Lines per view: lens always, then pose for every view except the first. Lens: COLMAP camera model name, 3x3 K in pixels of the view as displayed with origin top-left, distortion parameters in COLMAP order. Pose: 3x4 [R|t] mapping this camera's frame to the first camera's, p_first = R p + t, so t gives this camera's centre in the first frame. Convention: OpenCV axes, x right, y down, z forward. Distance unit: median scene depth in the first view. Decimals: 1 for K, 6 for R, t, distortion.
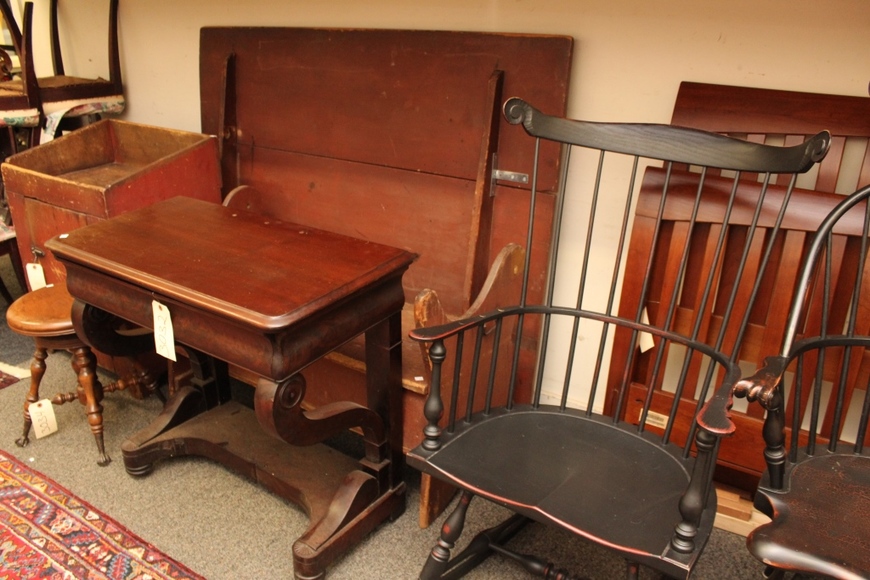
lens RADIAL K [[716.2, 0, 435.0], [0, 716.2, 290.0], [0, 0, 1]] dist [-0.152204, 0.122758]
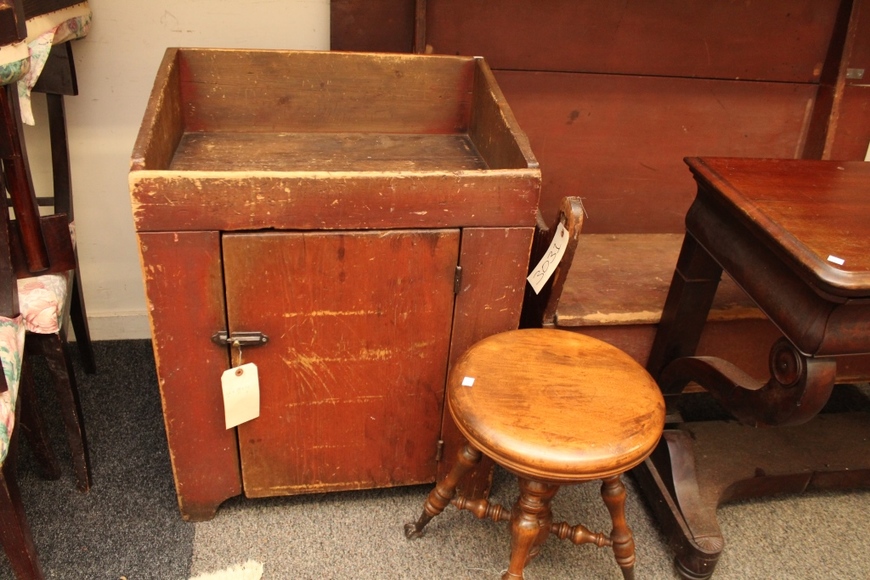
lens RADIAL K [[716.2, 0, 435.0], [0, 716.2, 290.0], [0, 0, 1]] dist [-0.152204, 0.122758]
pose [[0.719440, -0.309889, 0.621591, -0.850757], [0.209353, 0.950079, 0.231345, -0.190530], [-0.662252, -0.036307, 0.748401, 0.602423]]
